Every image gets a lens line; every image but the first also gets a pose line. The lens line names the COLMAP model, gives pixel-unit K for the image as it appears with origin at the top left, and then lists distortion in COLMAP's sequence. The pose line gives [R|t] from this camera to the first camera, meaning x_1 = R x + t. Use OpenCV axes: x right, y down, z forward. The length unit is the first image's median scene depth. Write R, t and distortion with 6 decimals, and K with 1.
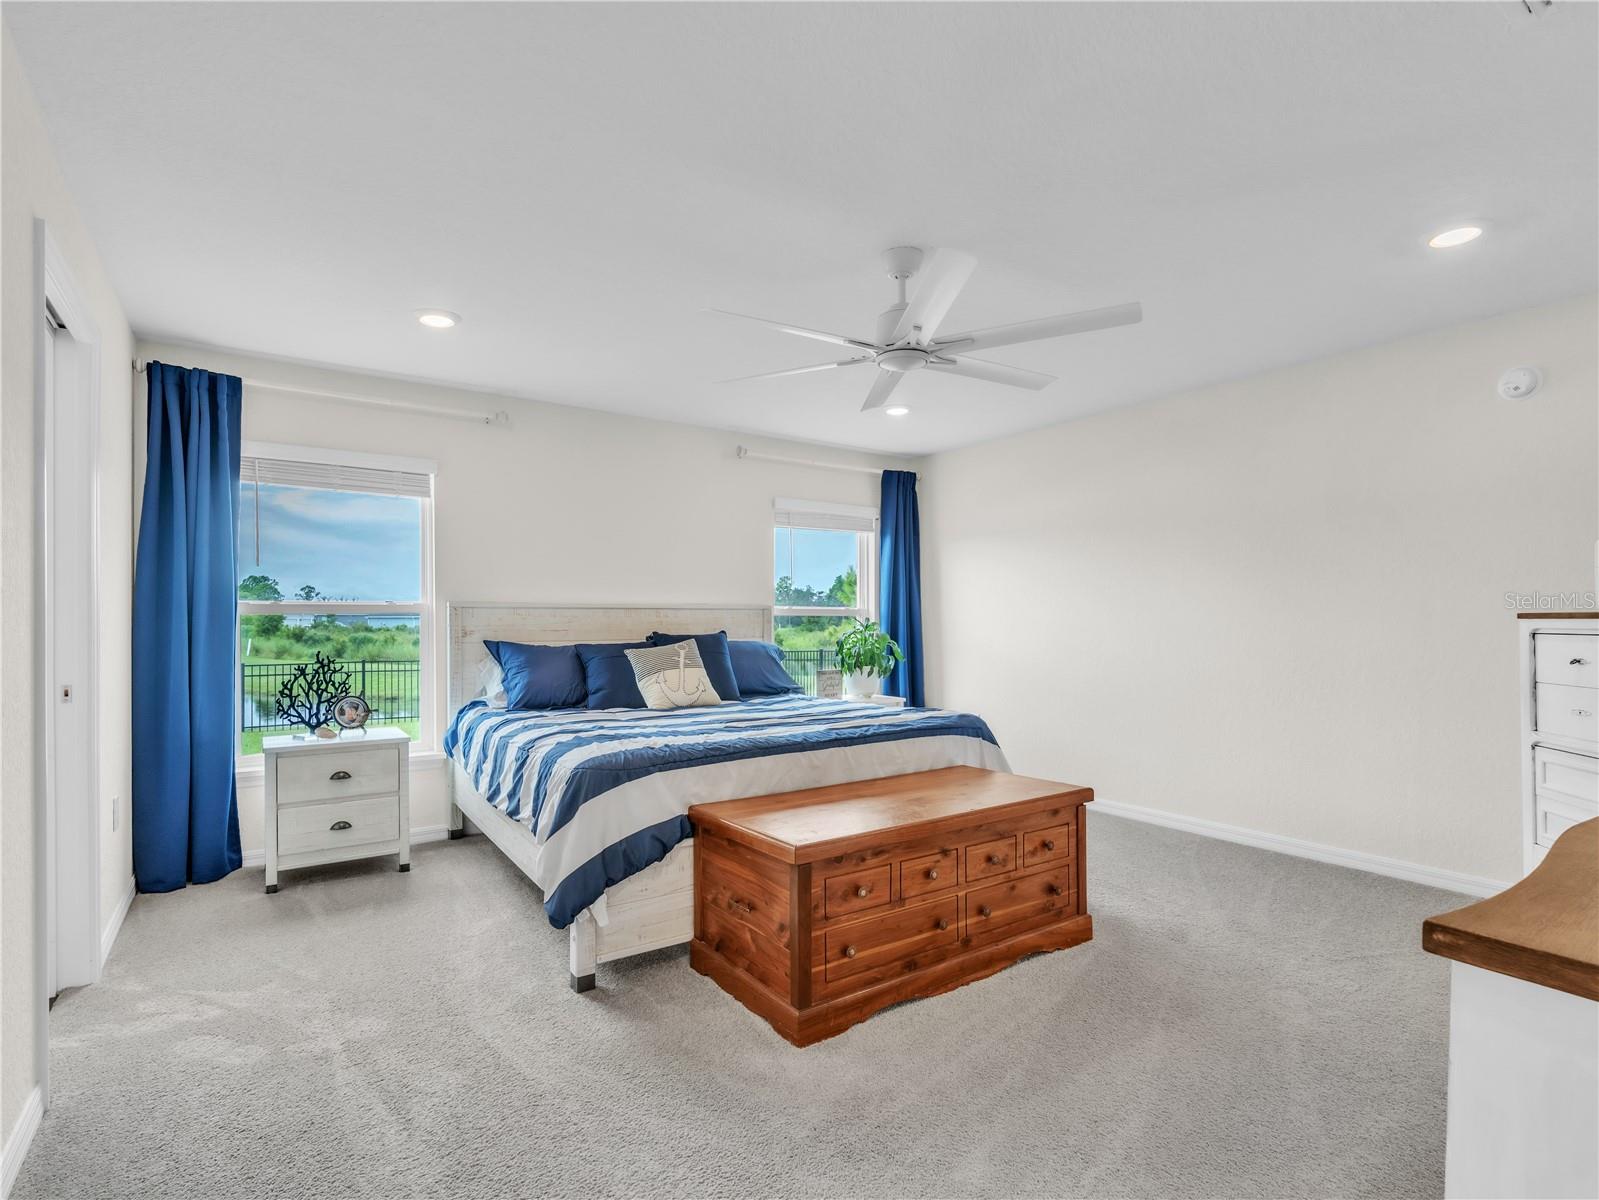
lens RADIAL K [[802.2, 0, 799.8], [0, 802.2, 609.0], [0, 0, 1]] dist [-0.003264, -0.000513]
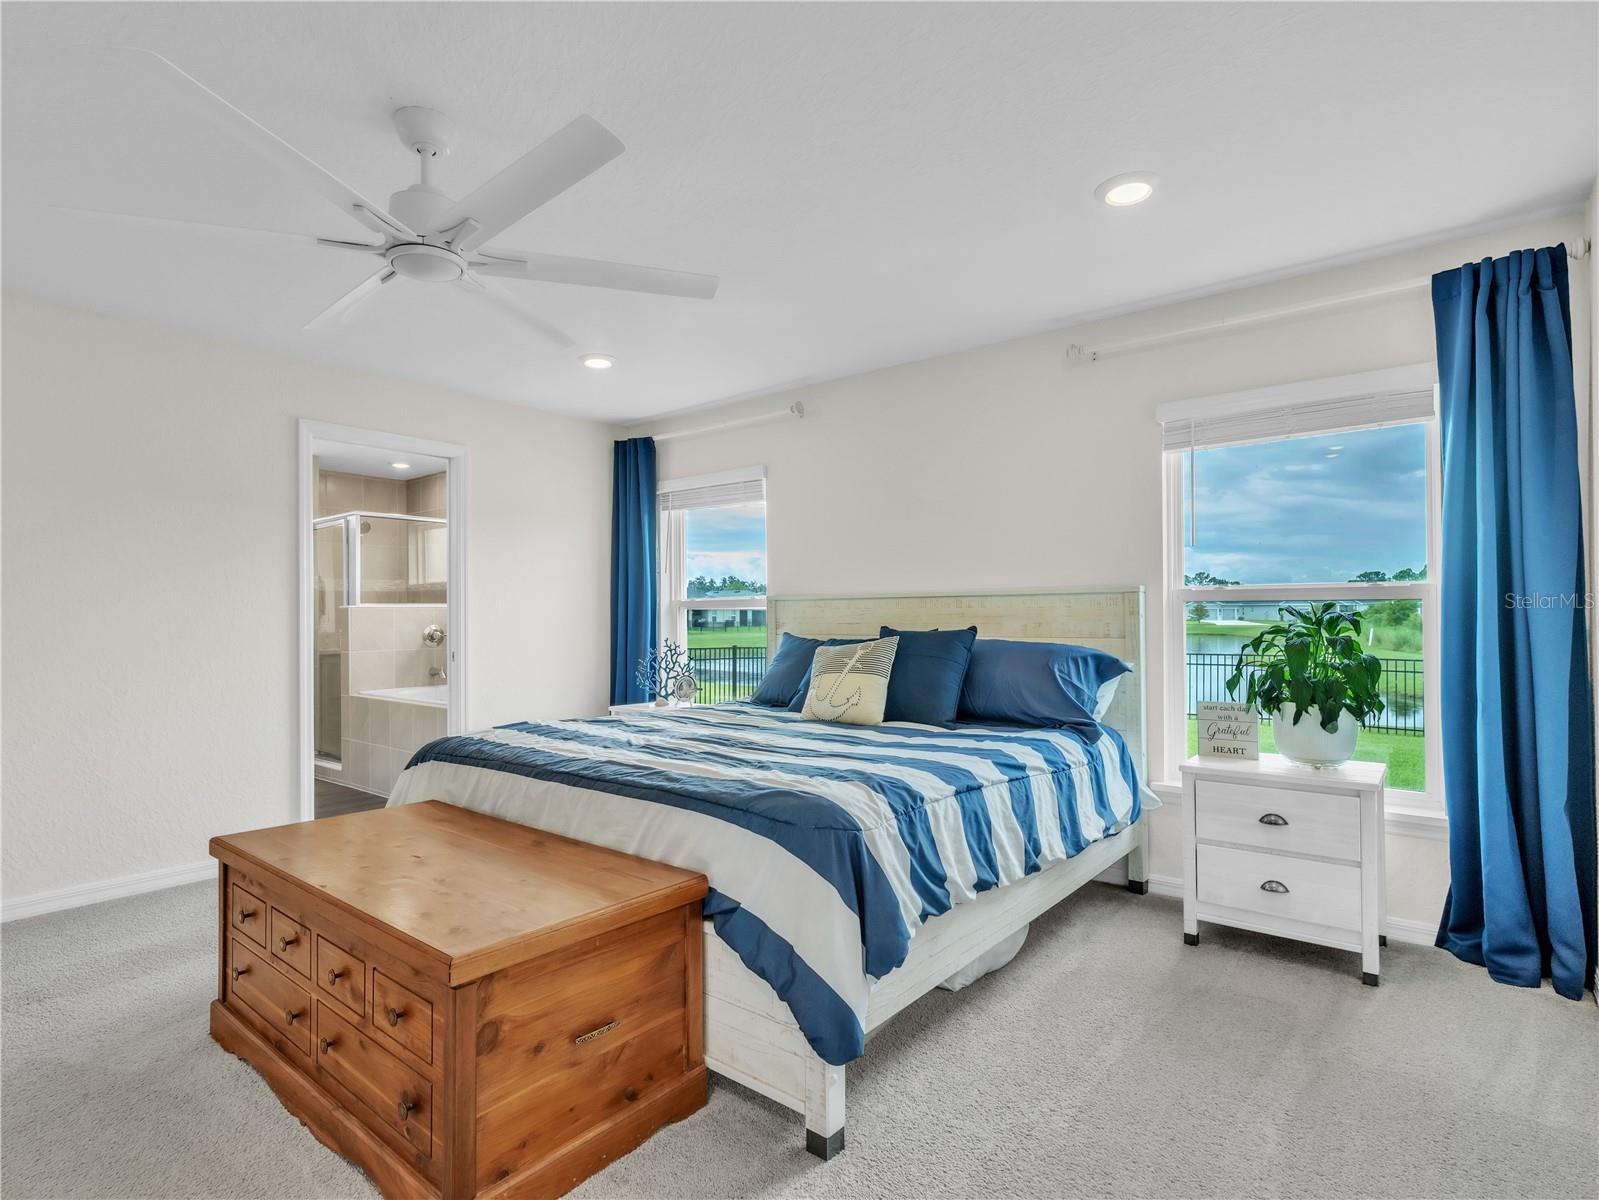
lens RADIAL K [[853.8, 0, 805.7], [0, 853.8, 599.5], [0, 0, 1]] dist [-0.002496, -0.000574]
pose [[0.262615, -0.015121, -0.964782, 0.633758], [0.019785, 0.999751, -0.010283, 0.008684], [0.964698, -0.016388, 0.262849, 0.714783]]
